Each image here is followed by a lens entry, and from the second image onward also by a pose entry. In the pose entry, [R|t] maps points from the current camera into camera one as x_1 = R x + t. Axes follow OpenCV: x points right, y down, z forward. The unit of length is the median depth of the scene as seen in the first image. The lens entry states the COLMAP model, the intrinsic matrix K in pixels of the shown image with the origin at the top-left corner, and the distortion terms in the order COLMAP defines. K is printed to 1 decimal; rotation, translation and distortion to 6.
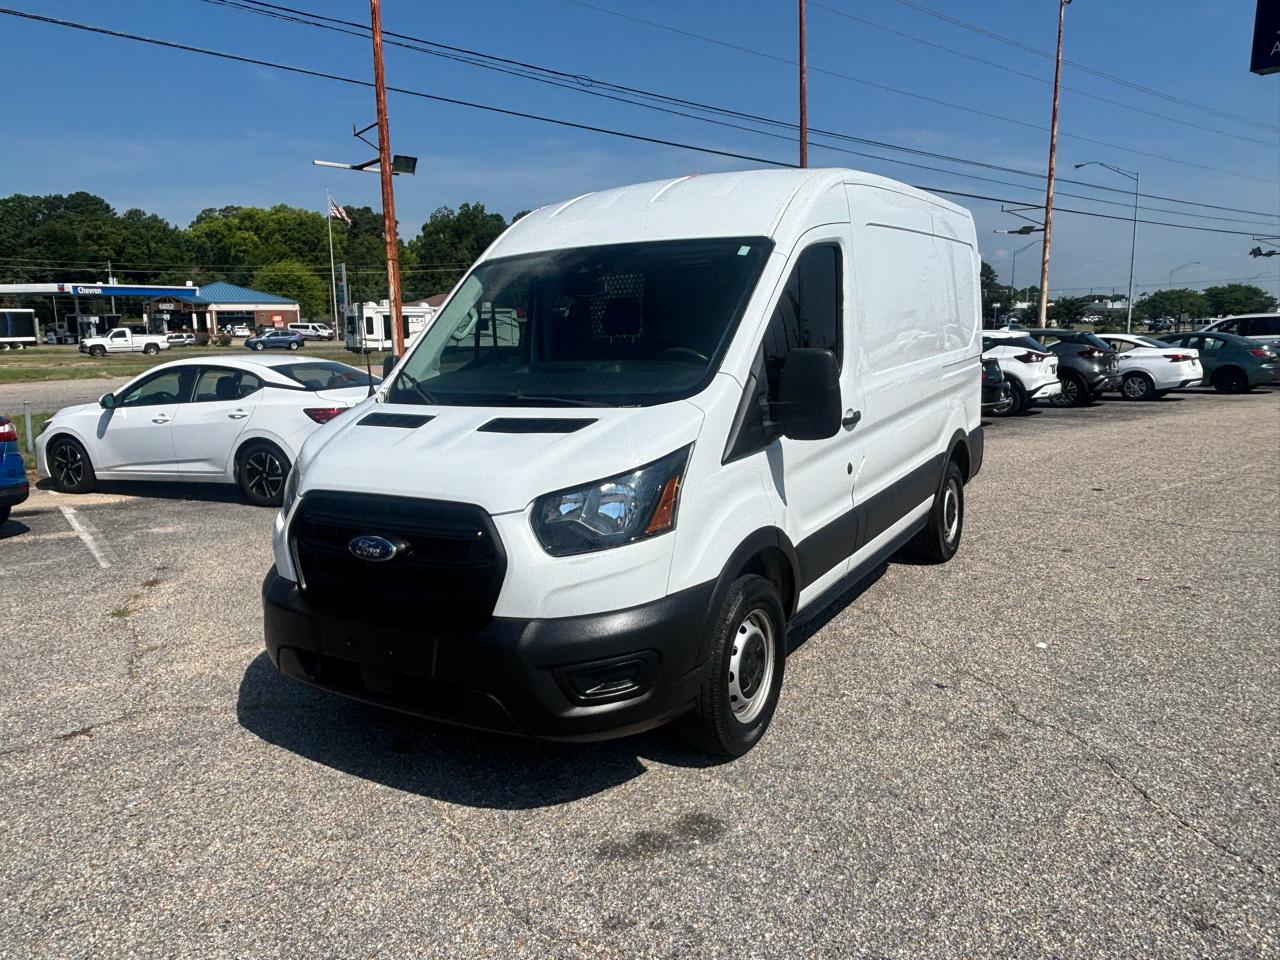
lens RADIAL K [[911.8, 0, 634.6], [0, 911.8, 480.8], [0, 0, 1]] dist [0.019096, -0.031522]
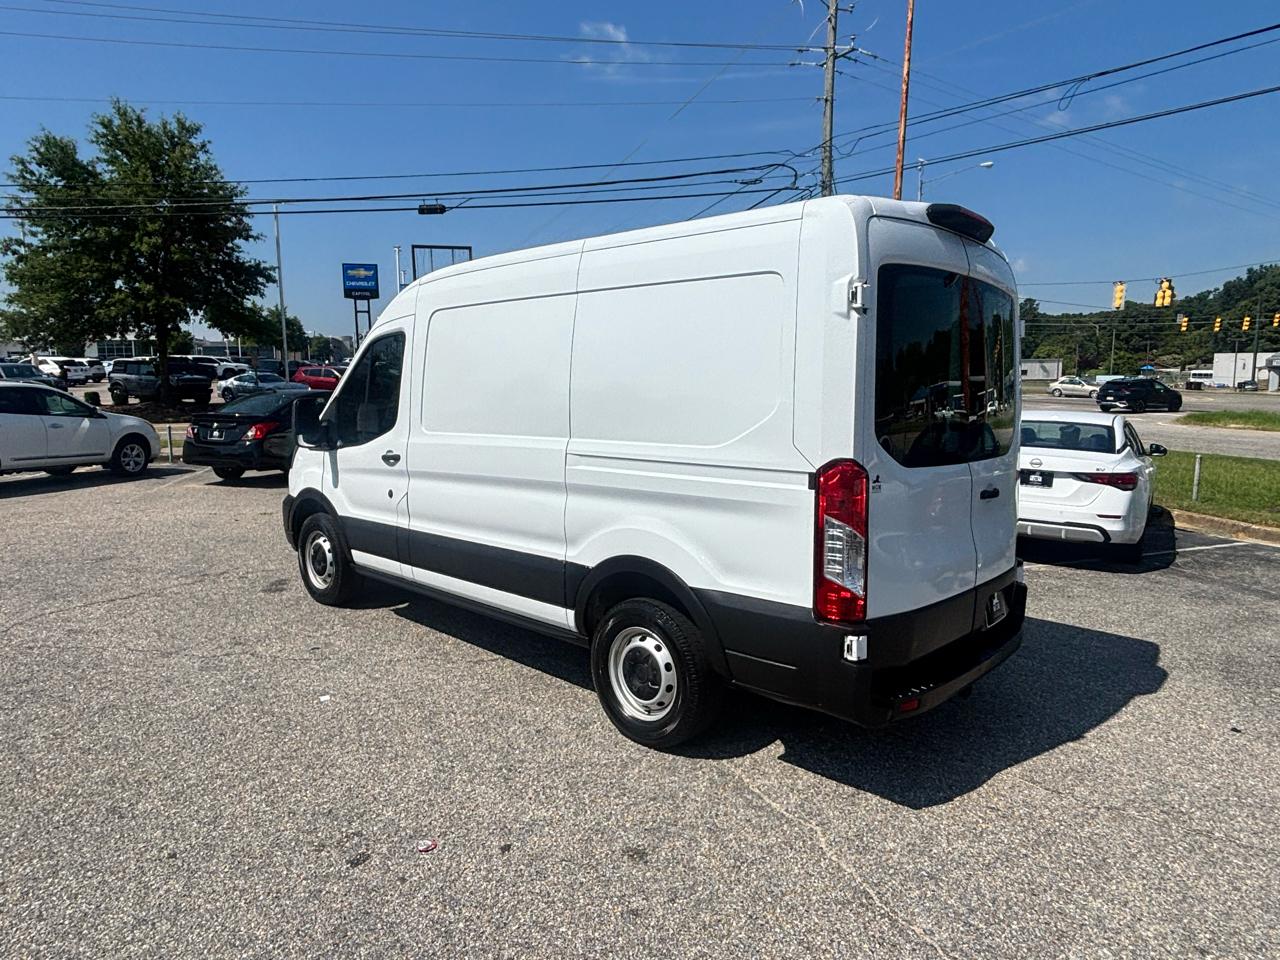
lens RADIAL K [[807.6, 0, 631.6], [0, 807.6, 467.2], [0, 0, 1]] dist [-0.002324, -0.005159]
pose [[-0.205420, 0.128327, -0.970224, 1.457622], [-0.173706, 0.970845, 0.165187, -0.344798], [0.963135, 0.202466, -0.177140, 1.701948]]
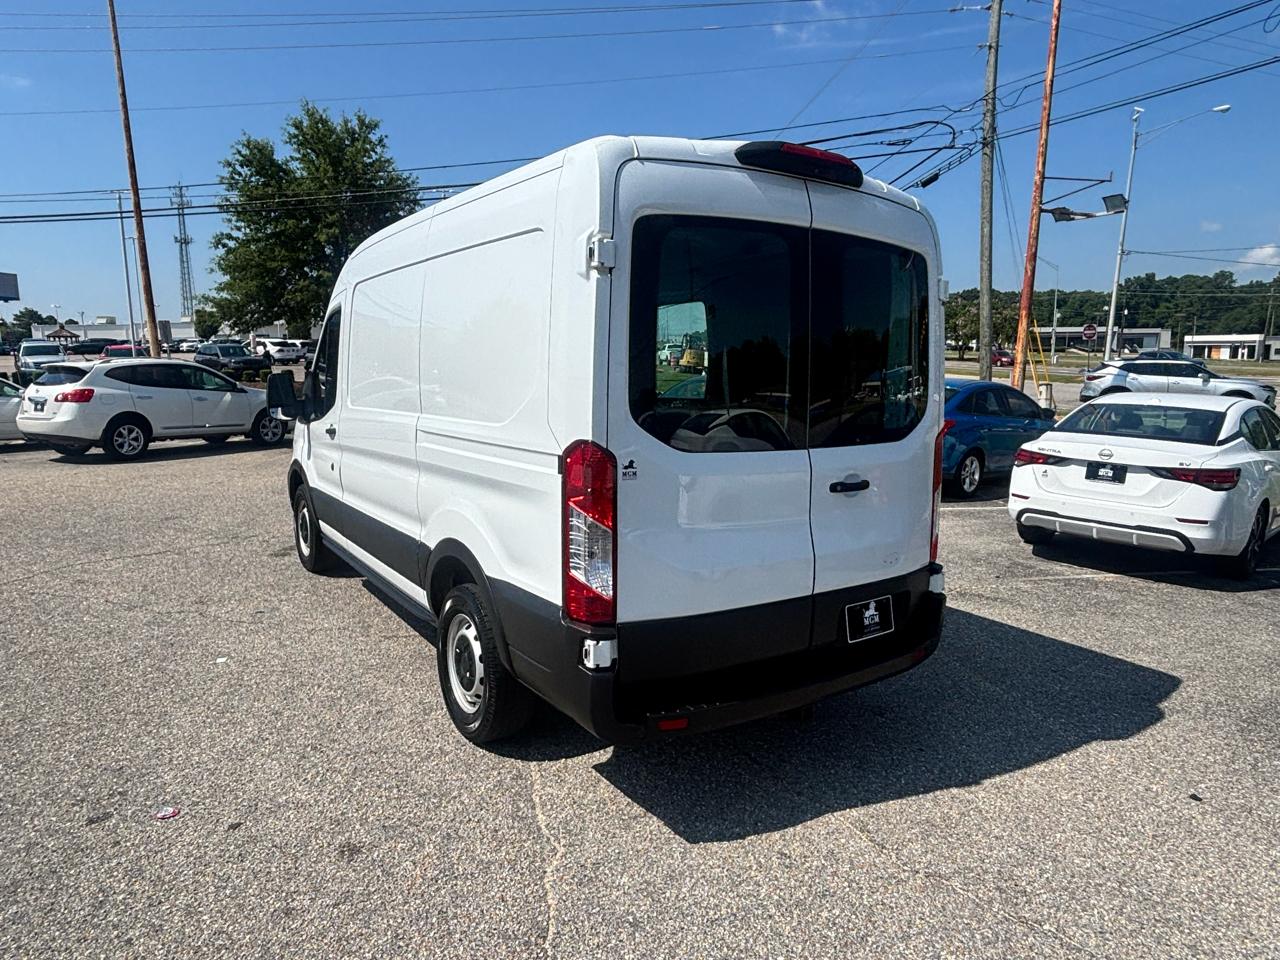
lens RADIAL K [[807.7, 0, 632.0], [0, 807.7, 471.6], [0, 0, 1]] dist [0.000721, -0.009236]
pose [[-0.422401, 0.147312, -0.894358, 1.259040], [-0.155618, 0.960268, 0.231666, -0.398369], [0.892950, 0.237034, -0.382694, 2.061839]]
